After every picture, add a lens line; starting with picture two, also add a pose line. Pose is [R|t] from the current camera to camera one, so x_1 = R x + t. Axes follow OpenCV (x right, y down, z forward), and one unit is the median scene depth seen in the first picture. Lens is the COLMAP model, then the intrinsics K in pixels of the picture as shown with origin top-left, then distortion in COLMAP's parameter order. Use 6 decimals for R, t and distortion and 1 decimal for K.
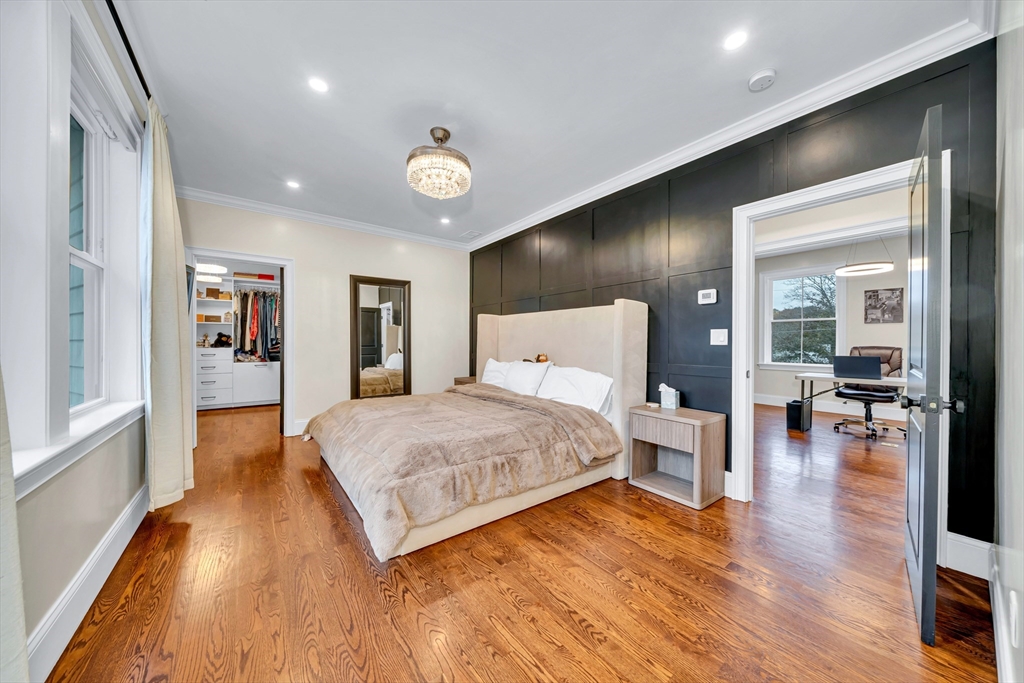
lens RADIAL K [[349.0, 0, 522.6], [0, 349.0, 341.7], [0, 0, 1]] dist [0.001593, 0.000056]
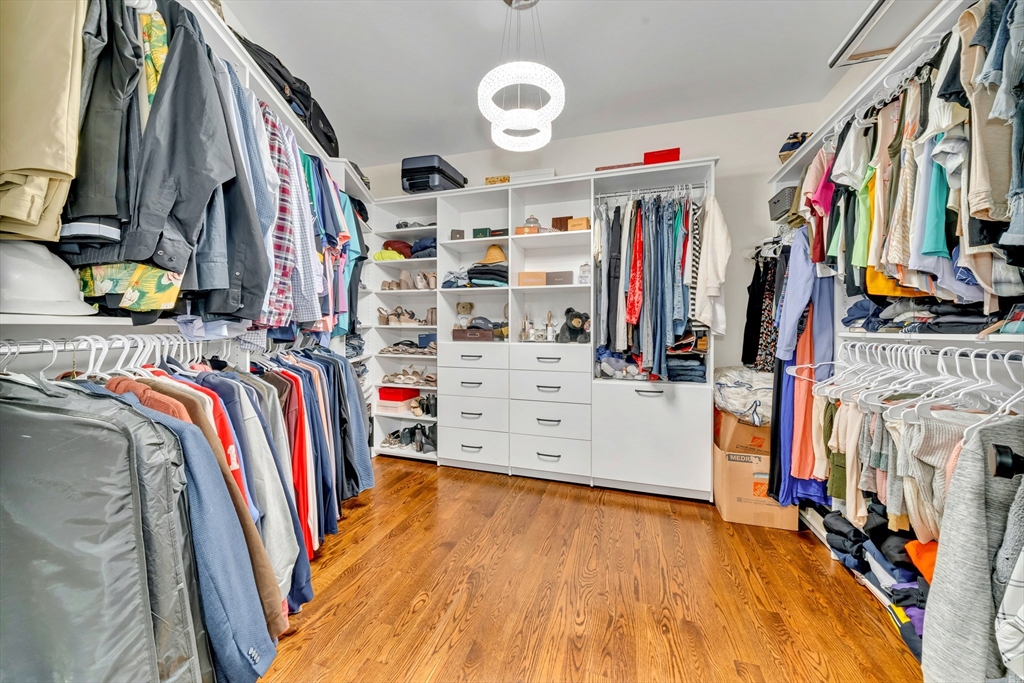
lens RADIAL K [[349.0, 0, 518.9], [0, 349.0, 336.2], [0, 0, 1]] dist [0.001593, 0.000056]
pose [[0.570885, 0.006656, -0.821003, -0.529434], [-0.003648, 0.999978, 0.005570, 0.006680], [0.821022, -0.000185, 0.570896, 0.680954]]
